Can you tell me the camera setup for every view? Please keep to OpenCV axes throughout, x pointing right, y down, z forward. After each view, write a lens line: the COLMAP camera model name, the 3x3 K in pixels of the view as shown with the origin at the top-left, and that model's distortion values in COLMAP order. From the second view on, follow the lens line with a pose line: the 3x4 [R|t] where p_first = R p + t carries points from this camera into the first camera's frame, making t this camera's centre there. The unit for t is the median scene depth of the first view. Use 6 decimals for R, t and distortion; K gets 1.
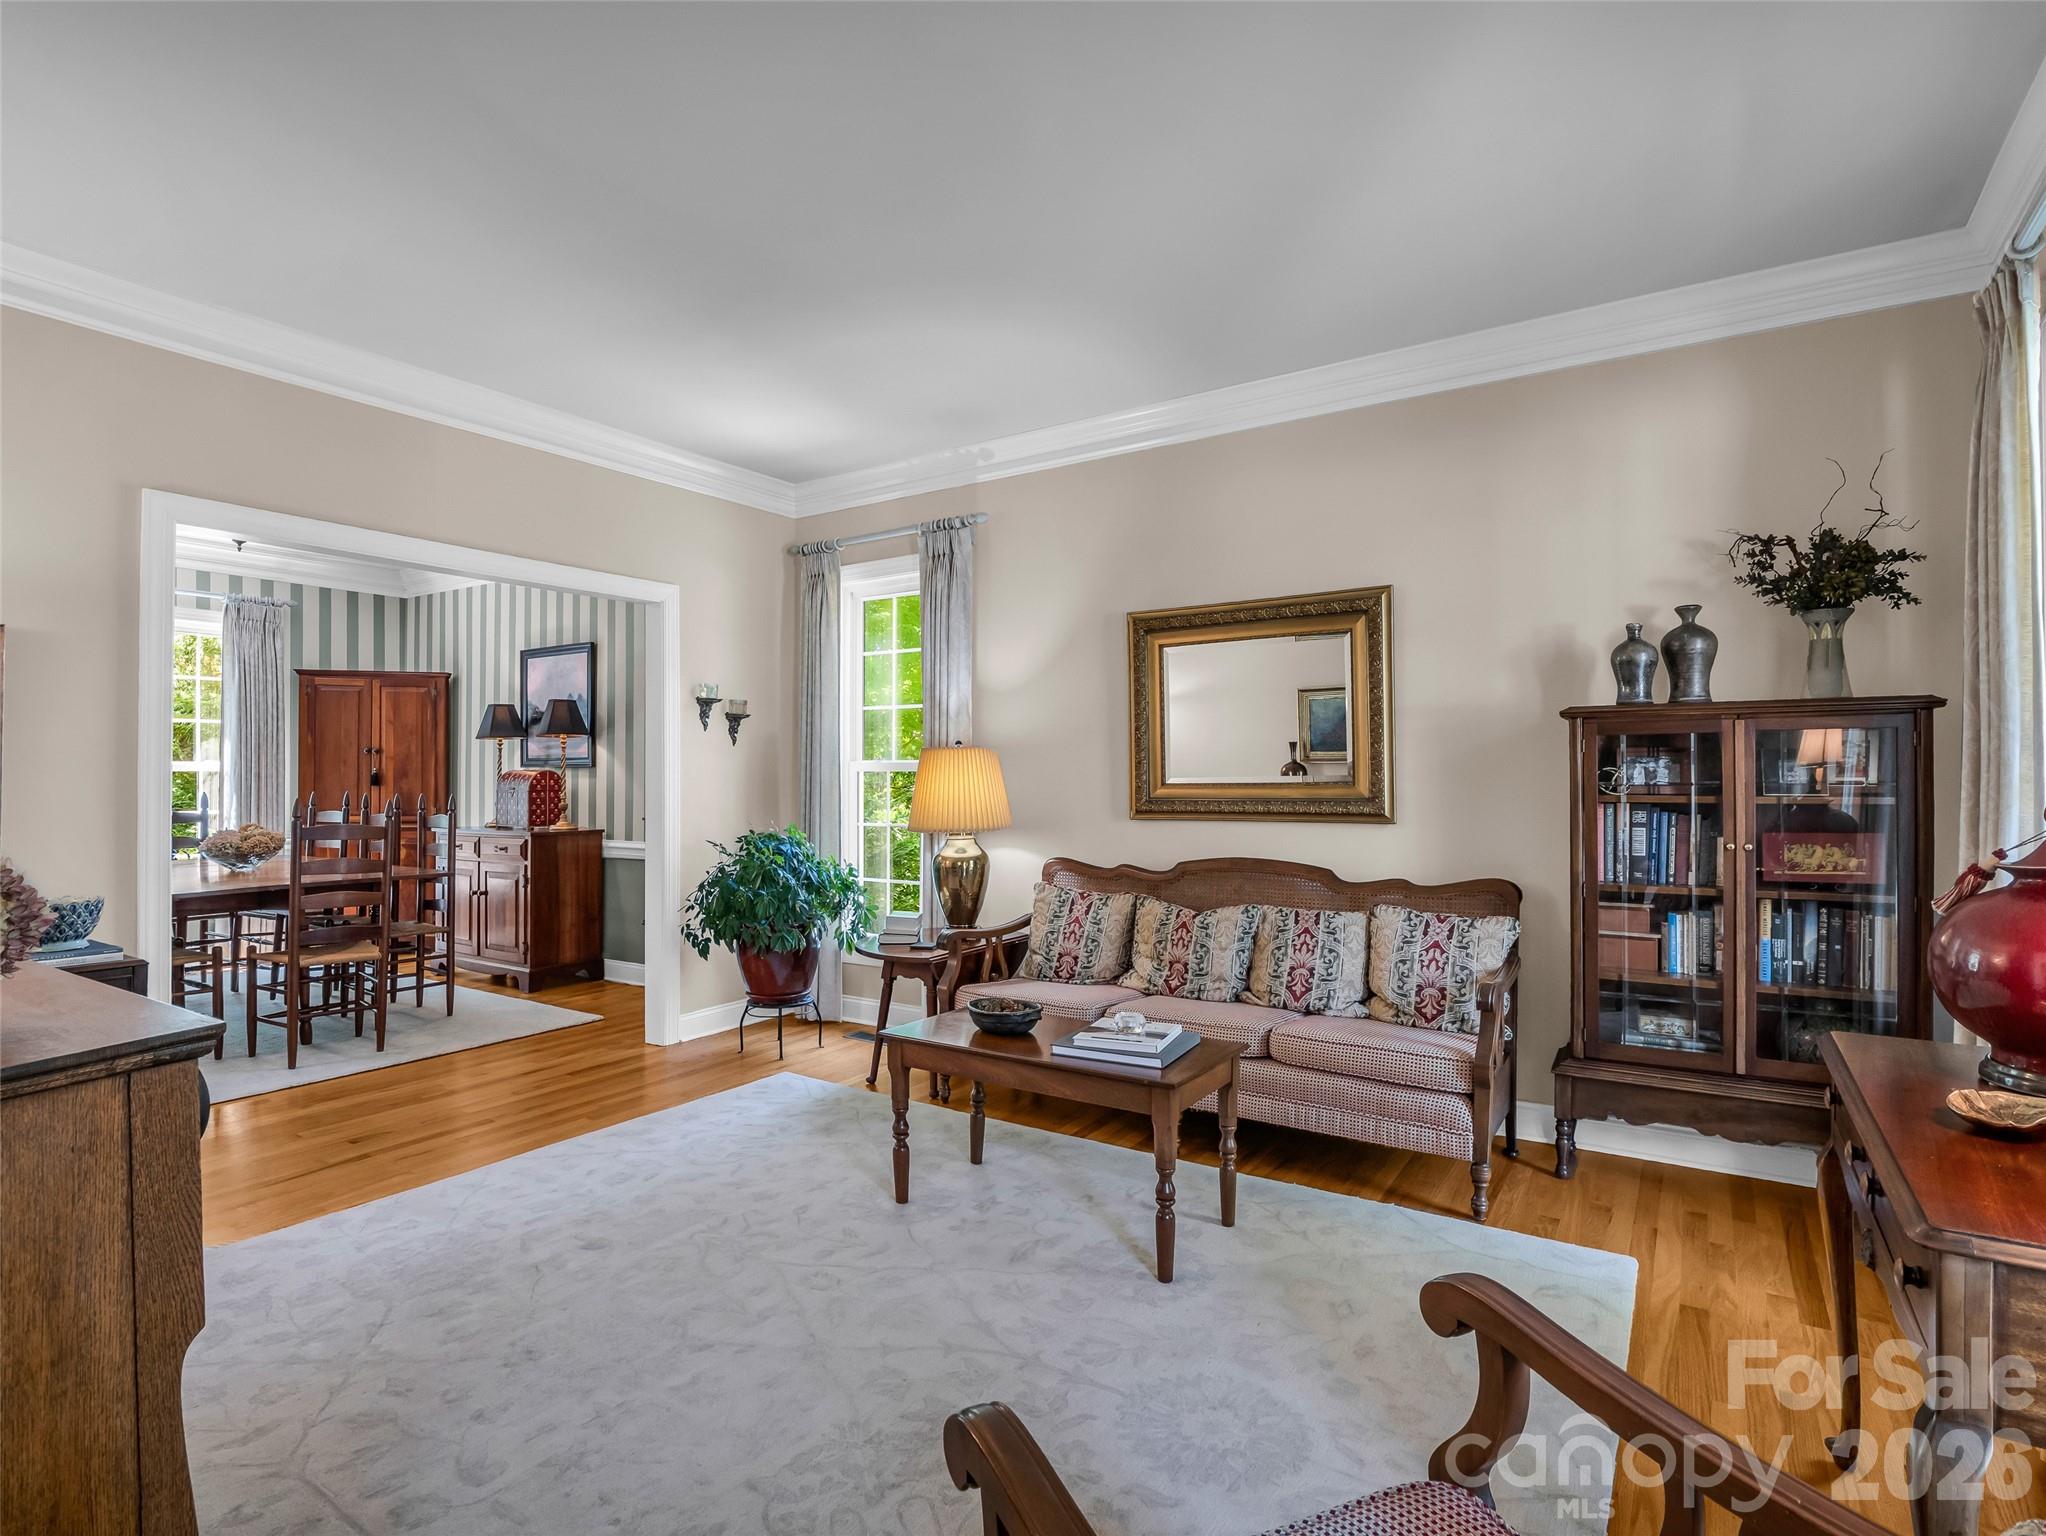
lens RADIAL K [[1011.8, 0, 1015.4], [0, 1011.8, 771.3], [0, 0, 1]] dist [-0.009672, -0.001740]
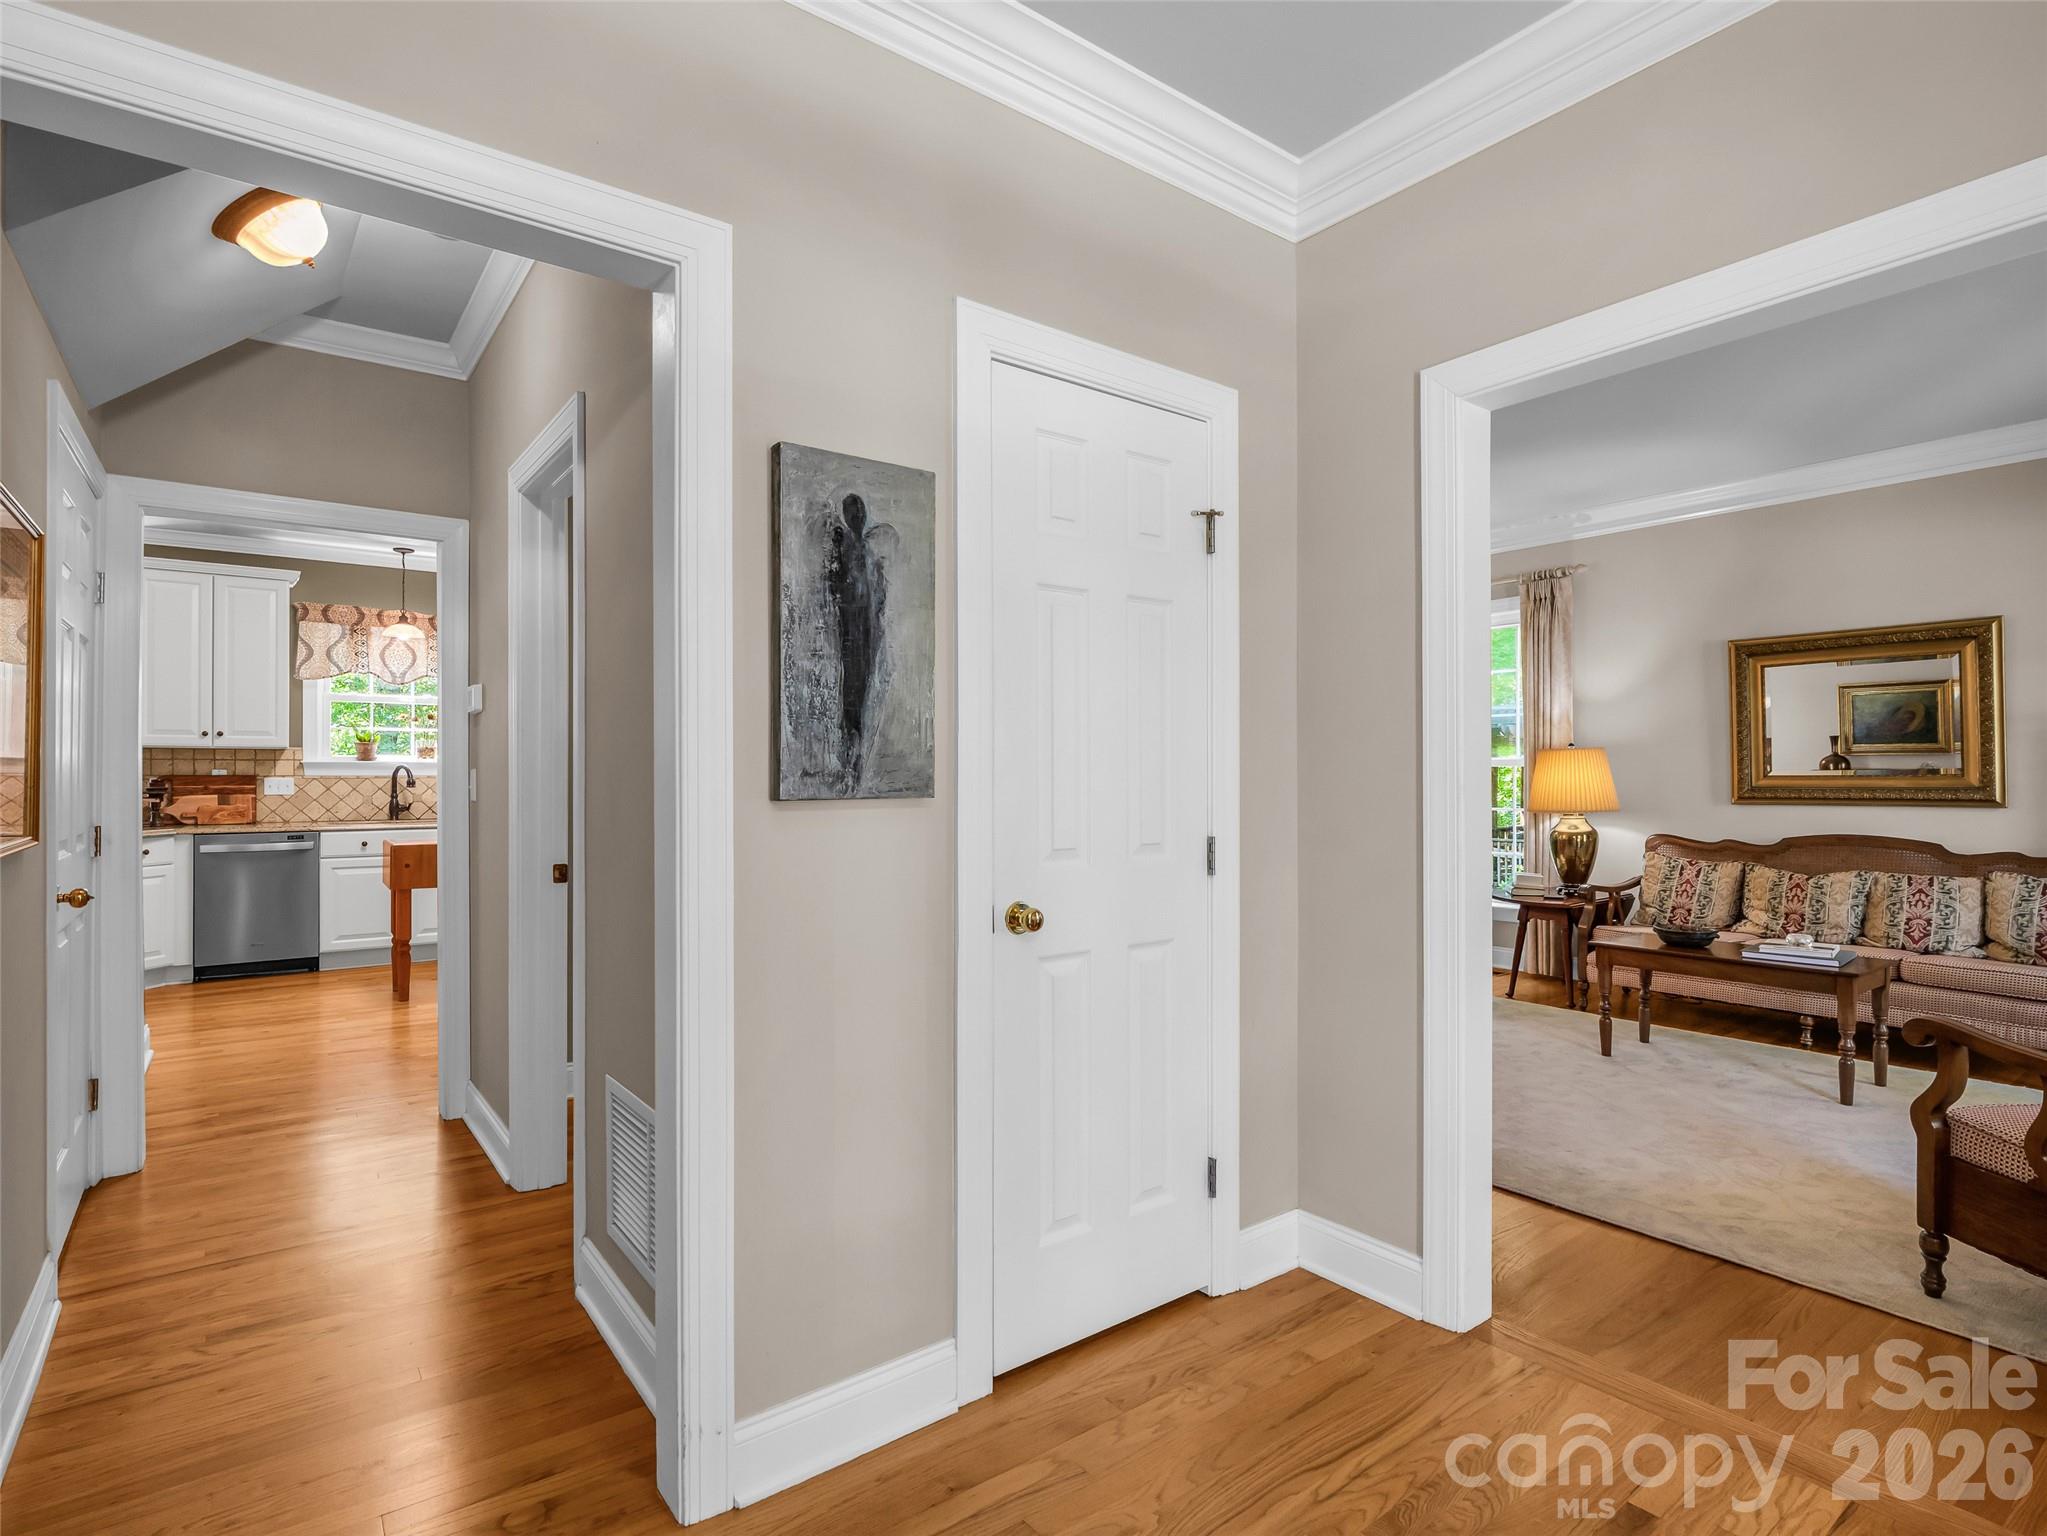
lens RADIAL K [[1012.3, 0, 1011.1], [0, 1012.3, 769.5], [0, 0, 1]] dist [-0.009672, -0.001740]
pose [[0.937672, -0.004243, -0.347496, -0.284288], [0.005816, 0.999977, 0.003482, -0.005303], [0.347474, -0.005286, 0.937675, -0.477422]]
